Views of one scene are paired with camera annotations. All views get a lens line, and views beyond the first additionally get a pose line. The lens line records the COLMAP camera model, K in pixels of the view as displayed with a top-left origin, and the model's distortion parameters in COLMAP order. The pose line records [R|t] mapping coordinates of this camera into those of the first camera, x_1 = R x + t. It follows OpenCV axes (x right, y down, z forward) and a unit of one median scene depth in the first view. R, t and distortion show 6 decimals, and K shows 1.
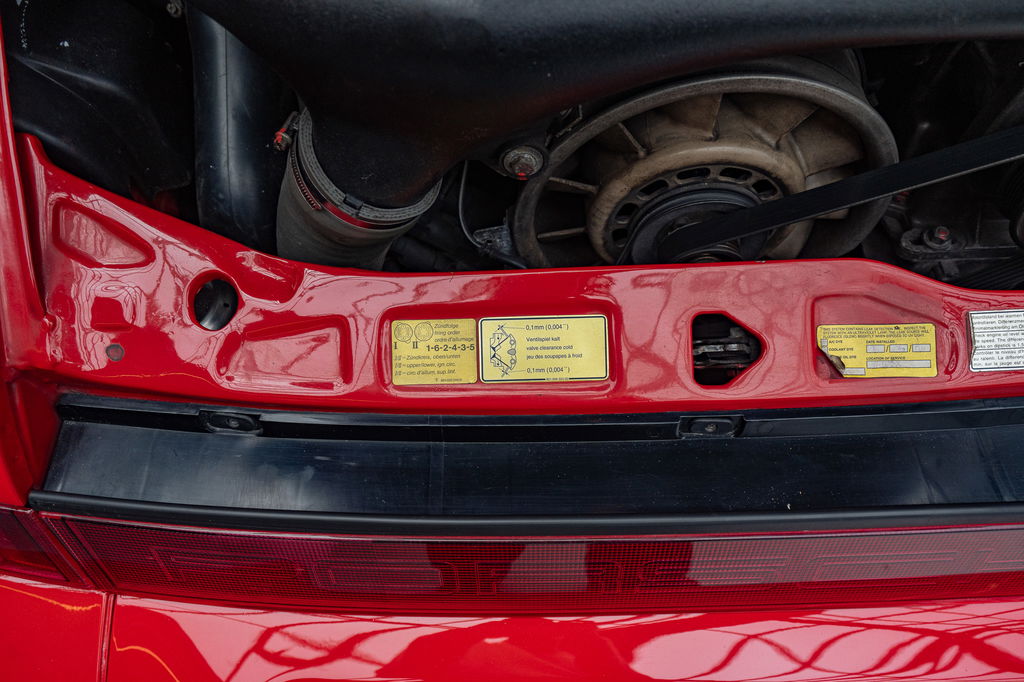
lens RADIAL K [[680.3, 0, 512.0], [0, 680.3, 341.0], [0, 0, 1]] dist [-0.005671, 0.036243]
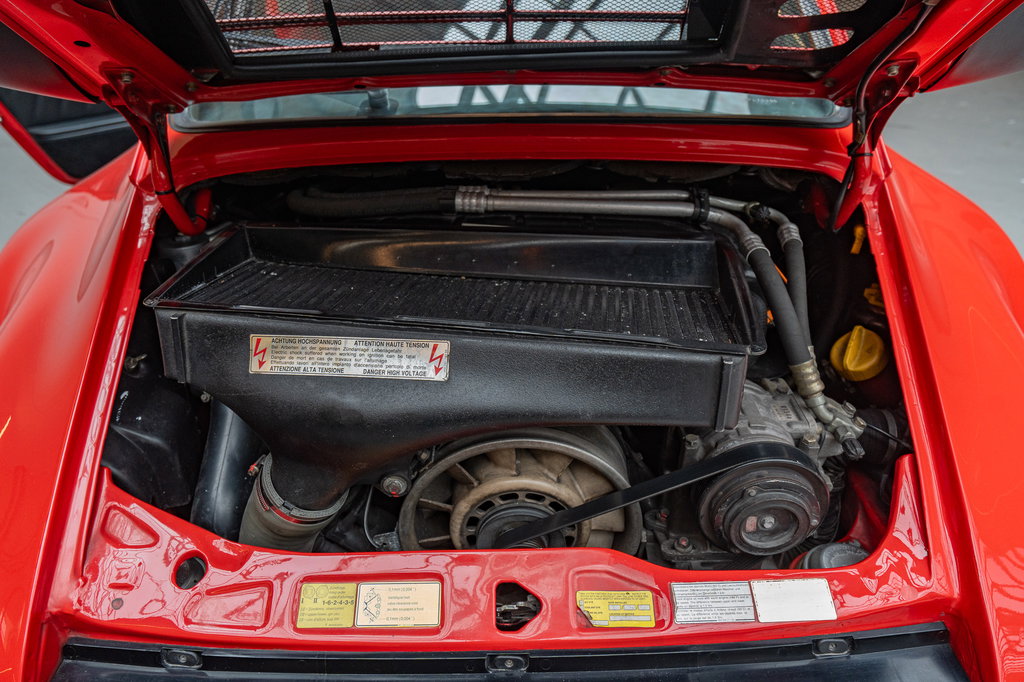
lens RADIAL K [[724.8, 0, 512.0], [0, 724.8, 341.0], [0, 0, 1]] dist [-0.002849, 0.045356]
pose [[0.999894, 0.014590, -0.000040, 0.290555], [-0.012737, 0.871546, -0.490148, 0.289946], [-0.007117, 0.490096, 0.871639, -0.713384]]
